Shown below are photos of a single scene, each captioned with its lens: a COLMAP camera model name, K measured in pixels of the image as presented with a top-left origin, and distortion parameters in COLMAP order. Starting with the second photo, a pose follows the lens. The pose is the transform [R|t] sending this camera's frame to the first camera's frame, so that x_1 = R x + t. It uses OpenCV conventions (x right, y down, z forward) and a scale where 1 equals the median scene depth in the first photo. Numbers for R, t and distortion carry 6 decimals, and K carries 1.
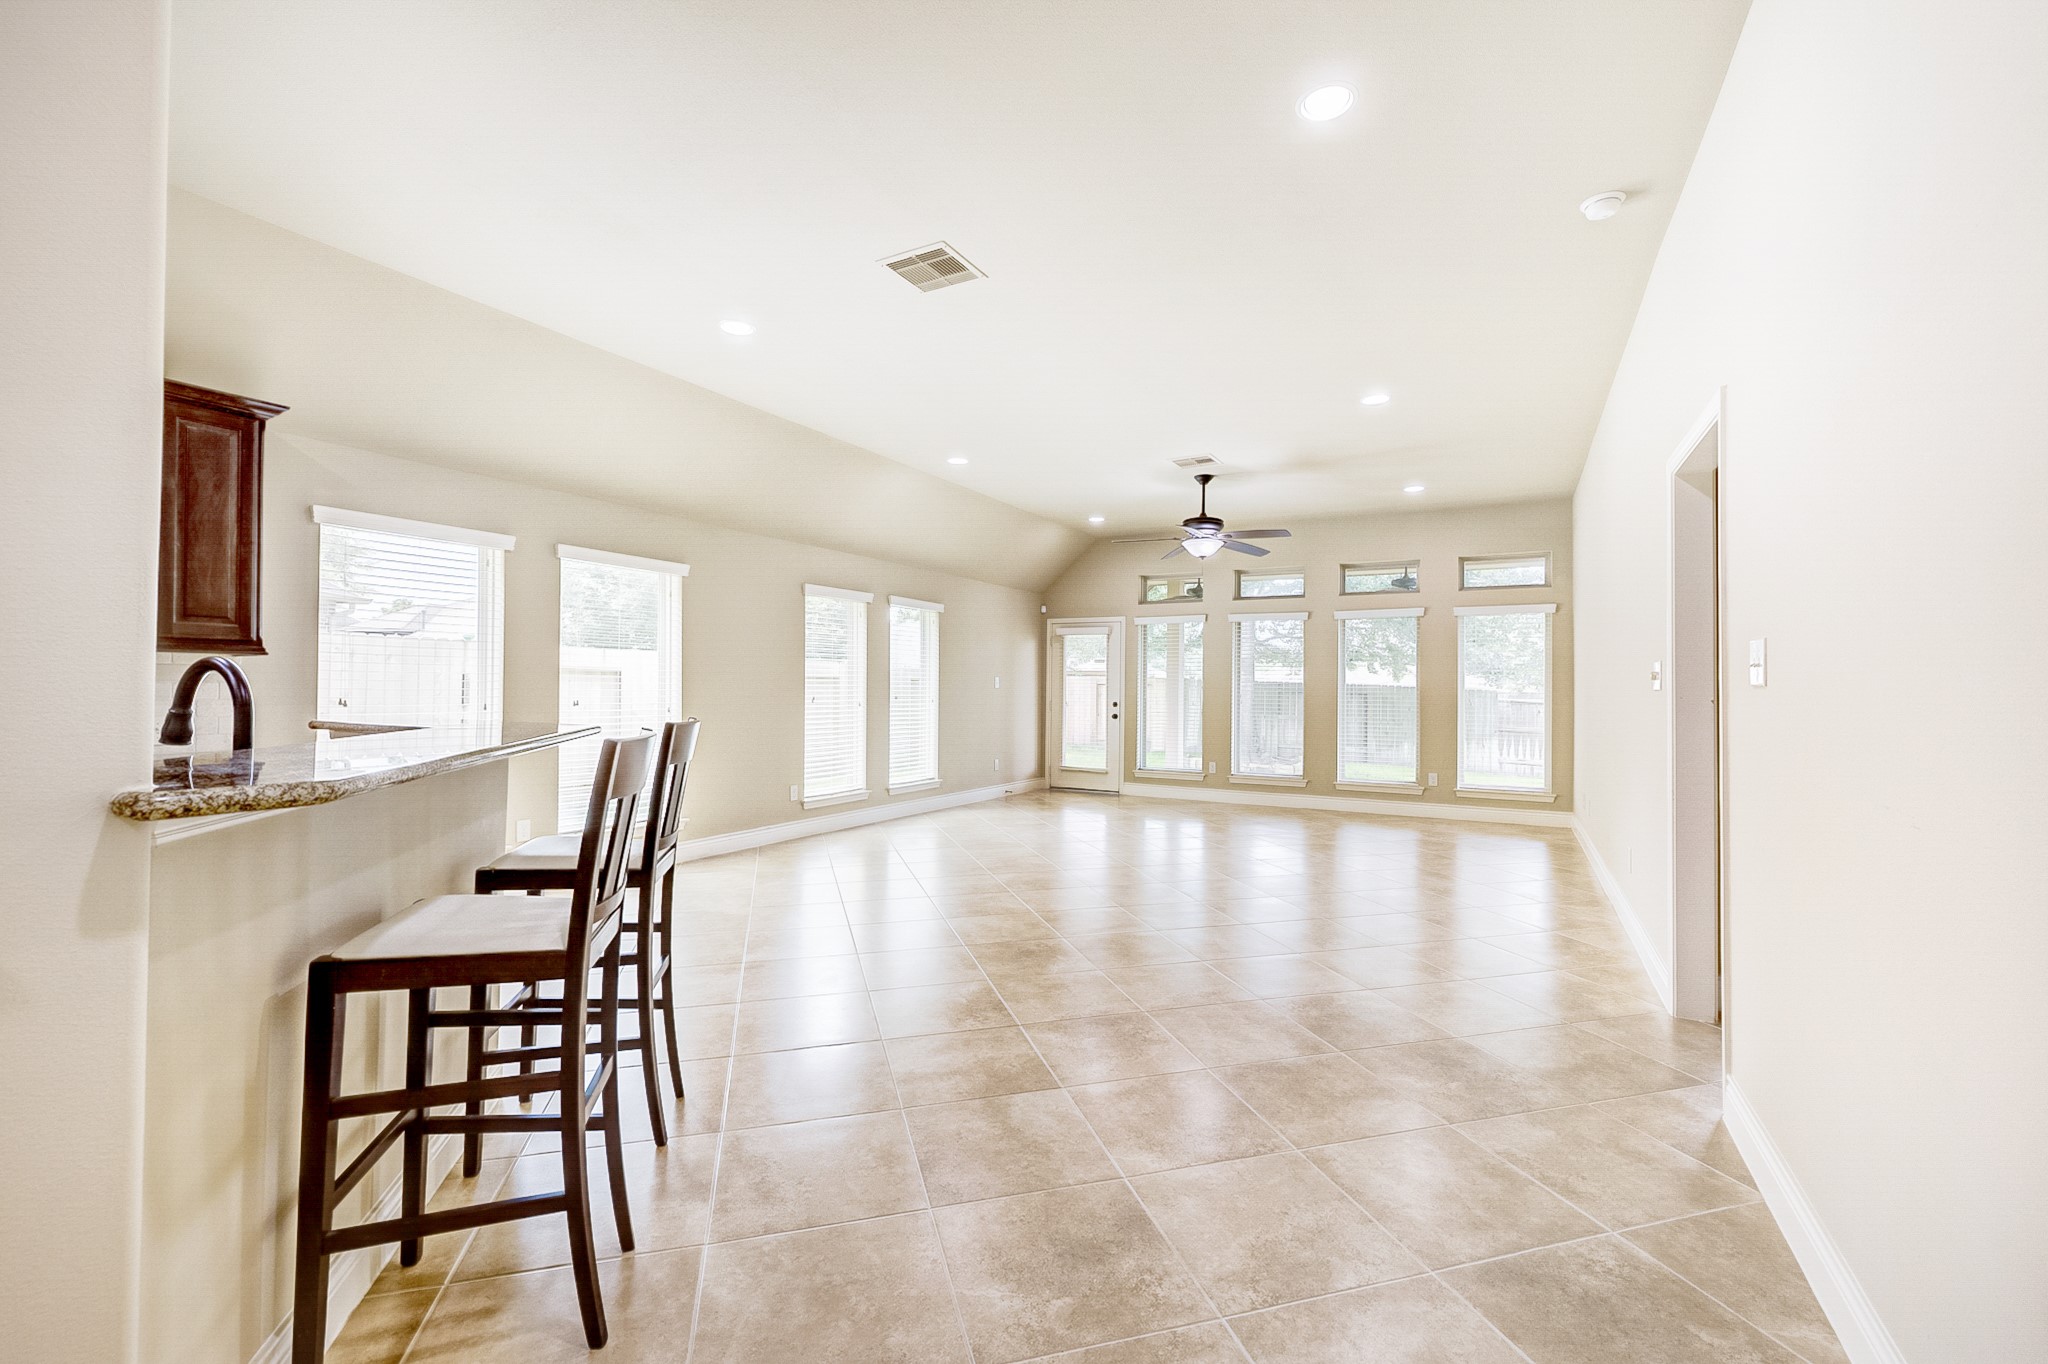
lens RADIAL K [[861.3, 0, 1027.4], [0, 861.3, 683.0], [0, 0, 1]] dist [-0.005217, 0.001075]
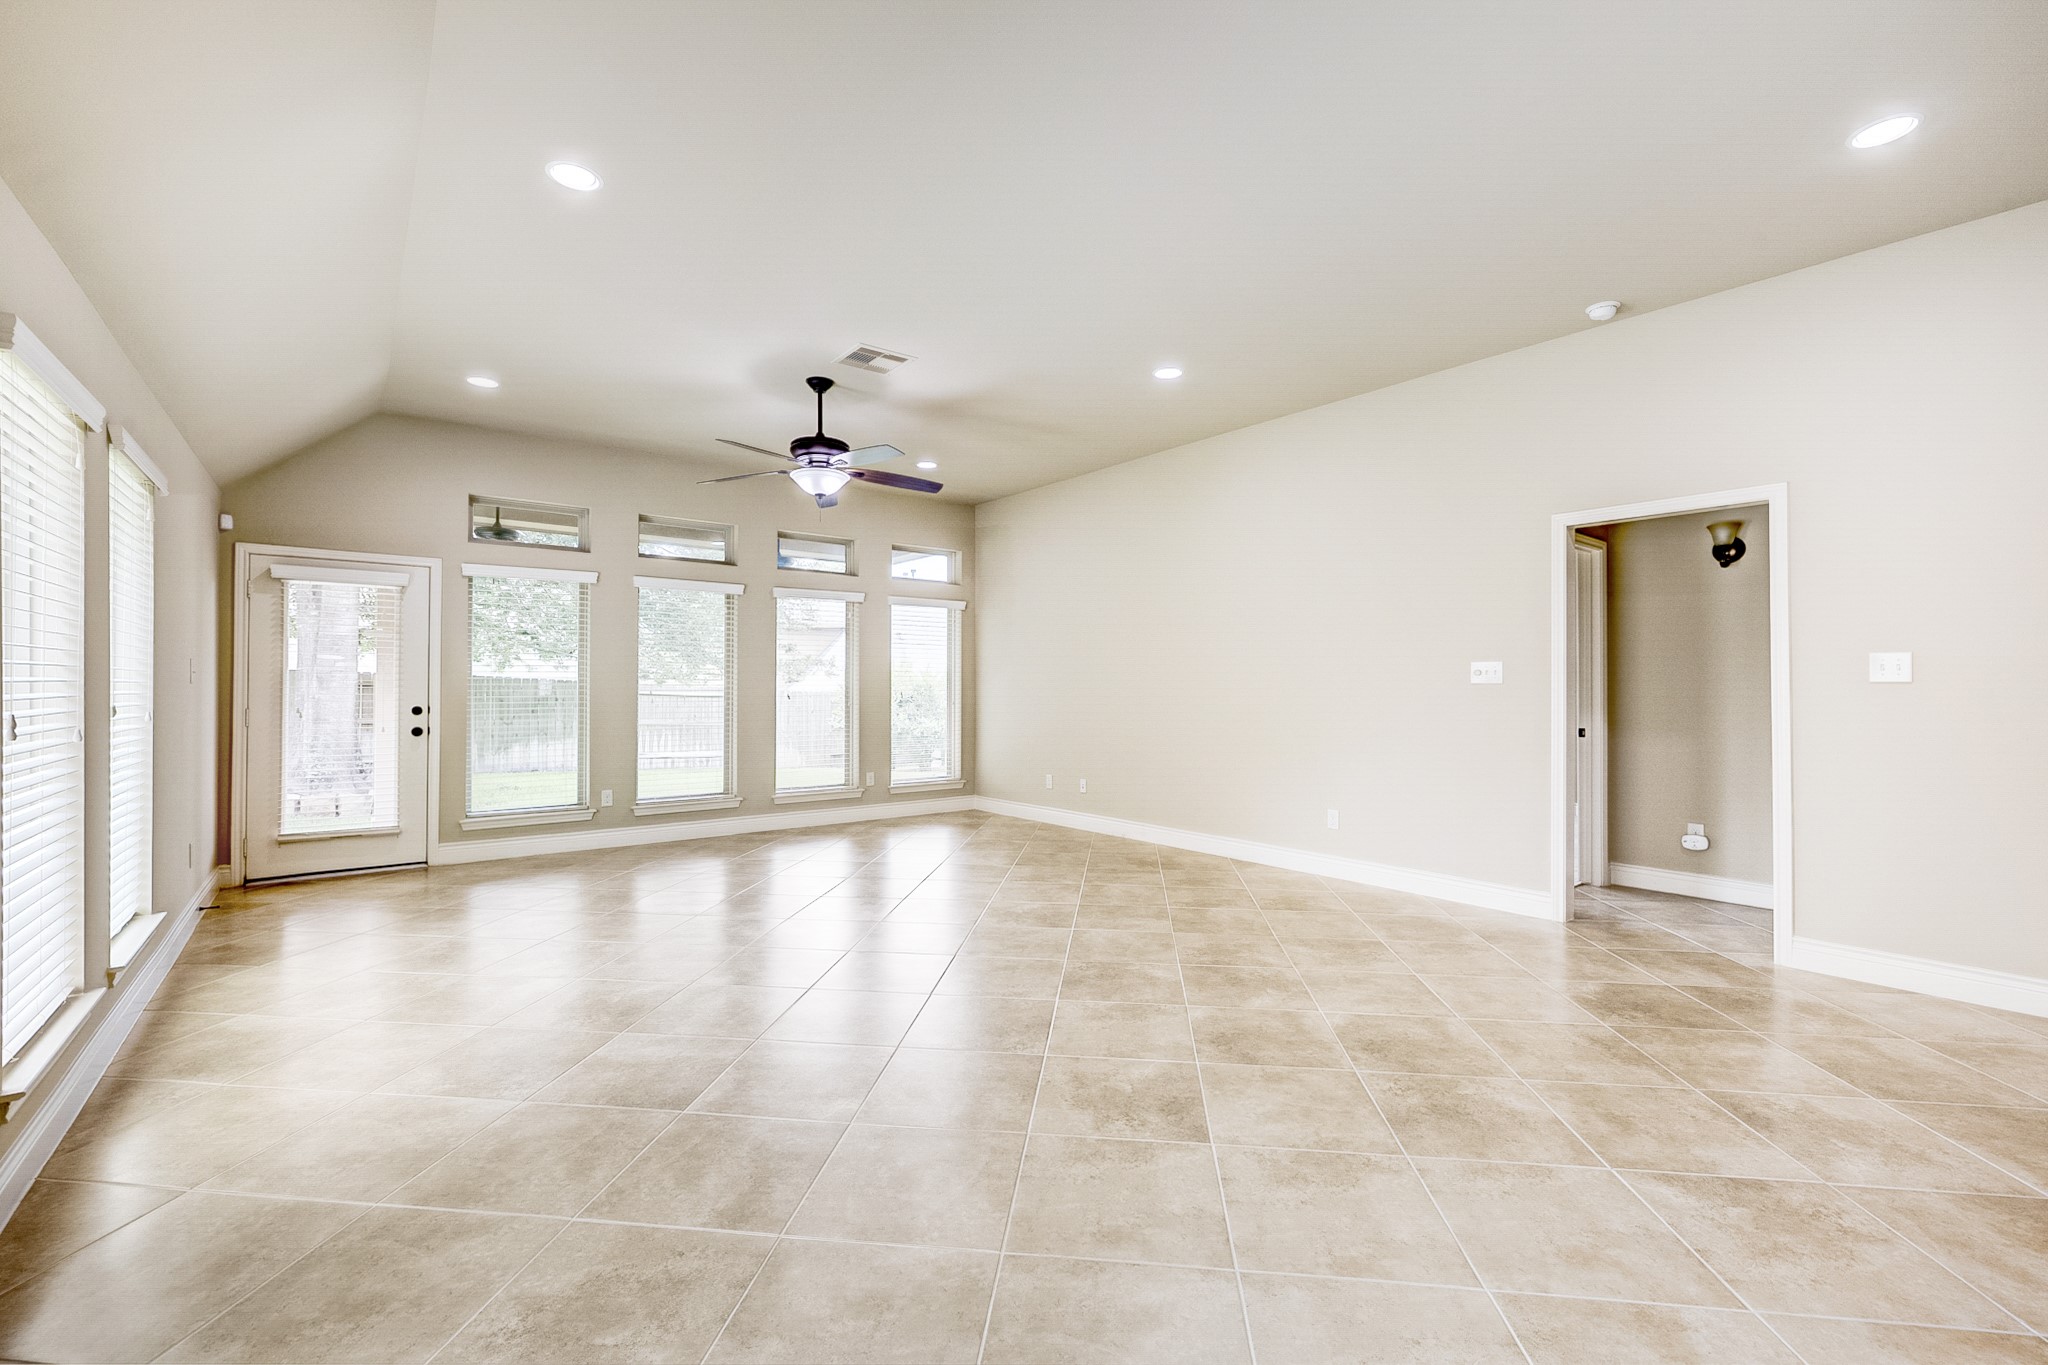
lens RADIAL K [[861.3, 0, 1034.7], [0, 861.3, 672.6], [0, 0, 1]] dist [-0.005217, 0.001075]
pose [[0.382086, 0.005870, 0.924108, -0.304304], [-0.004428, 0.999980, -0.004521, 0.000795], [-0.924116, -0.002364, 0.382104, 0.459248]]
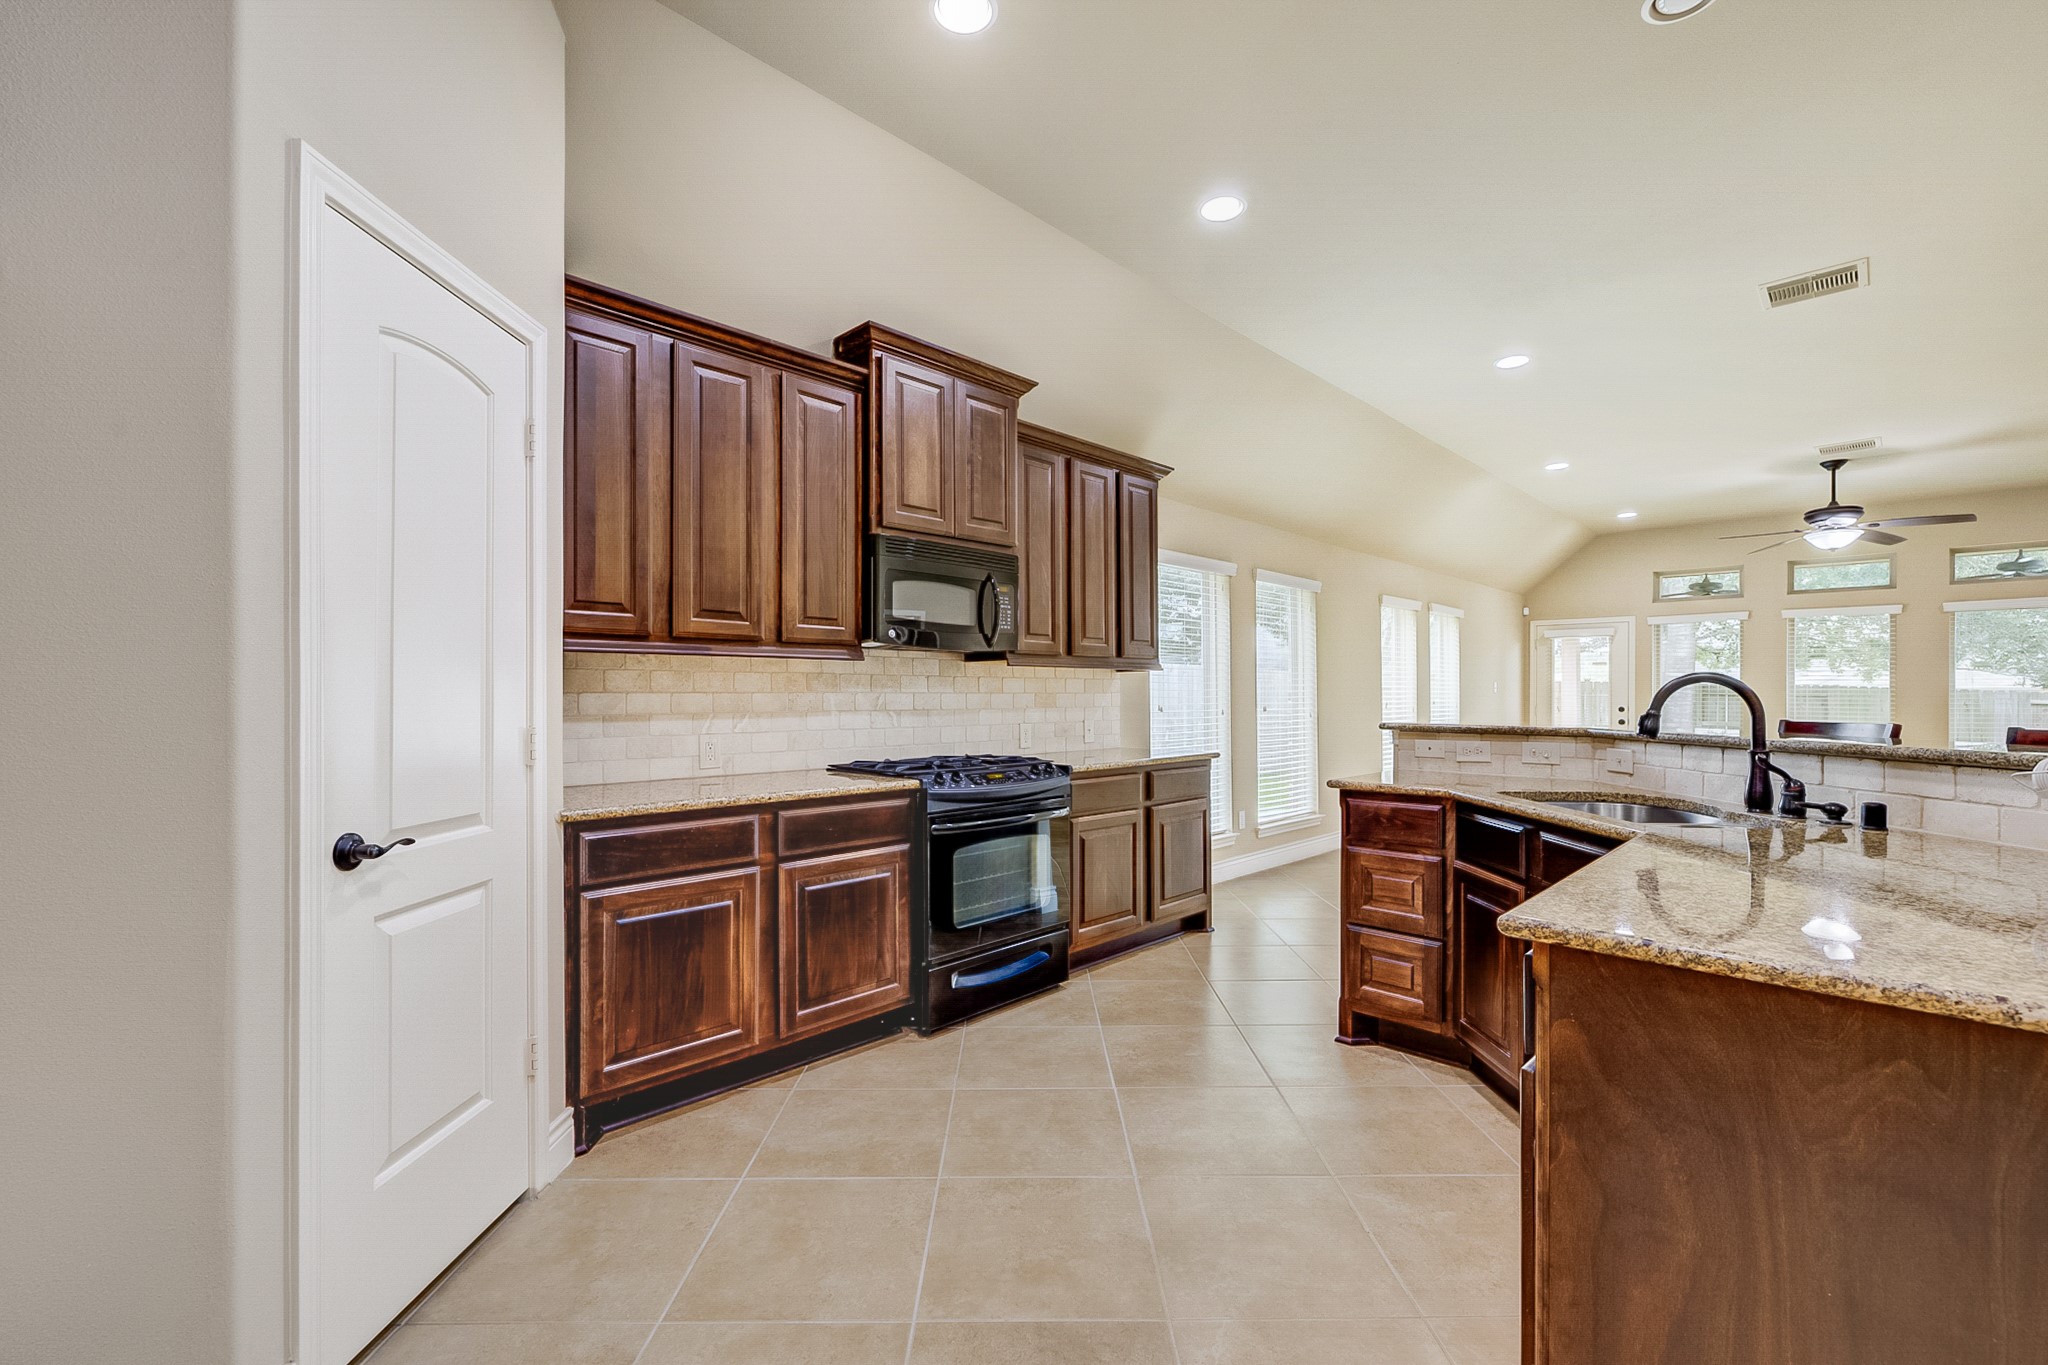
lens RADIAL K [[861.3, 0, 1025.1], [0, 861.3, 694.6], [0, 0, 1]] dist [-0.005217, 0.001075]
pose [[0.961194, -0.007876, -0.275760, -0.304871], [0.009488, 0.999945, 0.004511, -0.001831], [0.275709, -0.006952, 0.961216, -0.103449]]
